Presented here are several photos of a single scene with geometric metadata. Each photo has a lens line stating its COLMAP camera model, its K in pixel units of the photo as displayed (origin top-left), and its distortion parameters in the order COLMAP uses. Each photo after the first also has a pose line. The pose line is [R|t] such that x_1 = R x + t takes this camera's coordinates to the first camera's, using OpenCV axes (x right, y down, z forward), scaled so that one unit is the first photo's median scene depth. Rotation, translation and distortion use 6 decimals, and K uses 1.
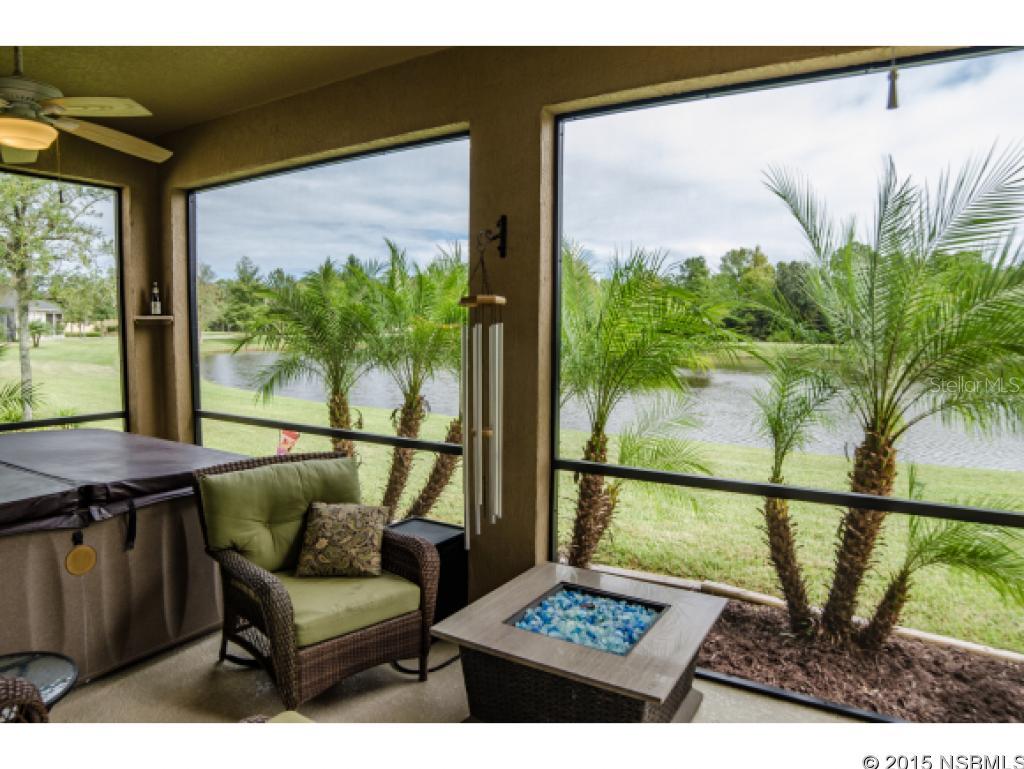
lens RADIAL K [[662.7, 0, 530.5], [0, 662.7, 382.3], [0, 0, 1]] dist [-0.123237, 0.052626]
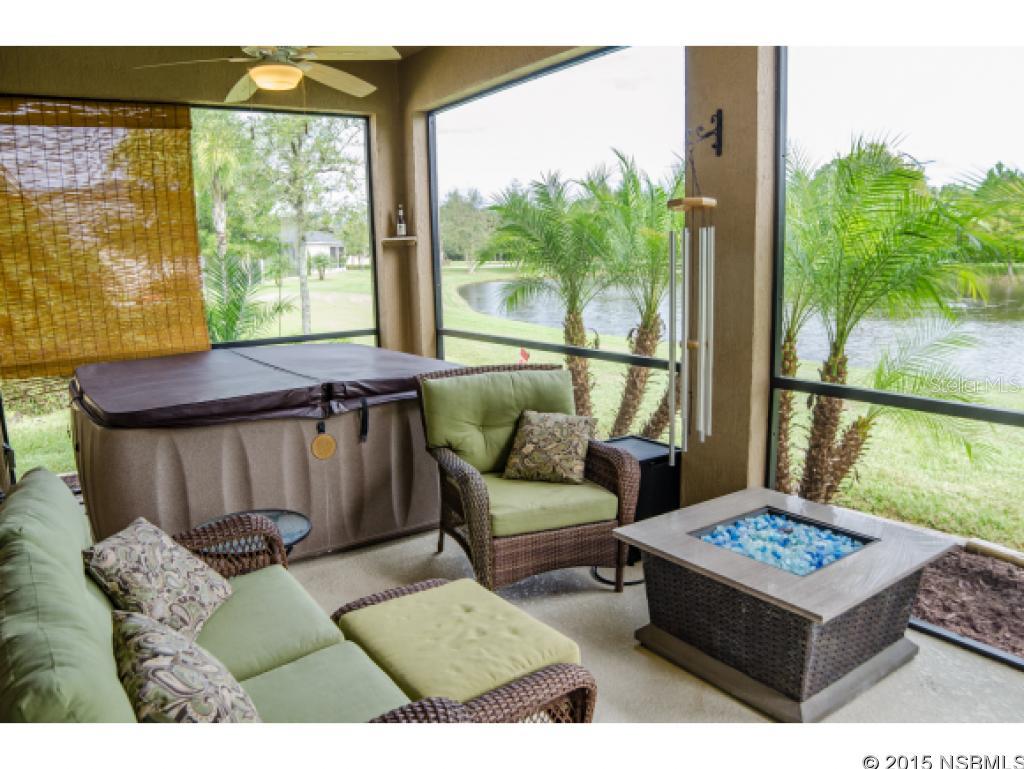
lens RADIAL K [[758.1, 0, 512.0], [0, 758.1, 384.5], [0, 0, 1]] dist [-0.106612, 0.003154]
pose [[0.909664, 0.038826, -0.413526, 0.139673], [-0.001718, 0.995965, 0.089731, 0.036362], [0.415341, -0.080915, 0.906060, -0.087313]]
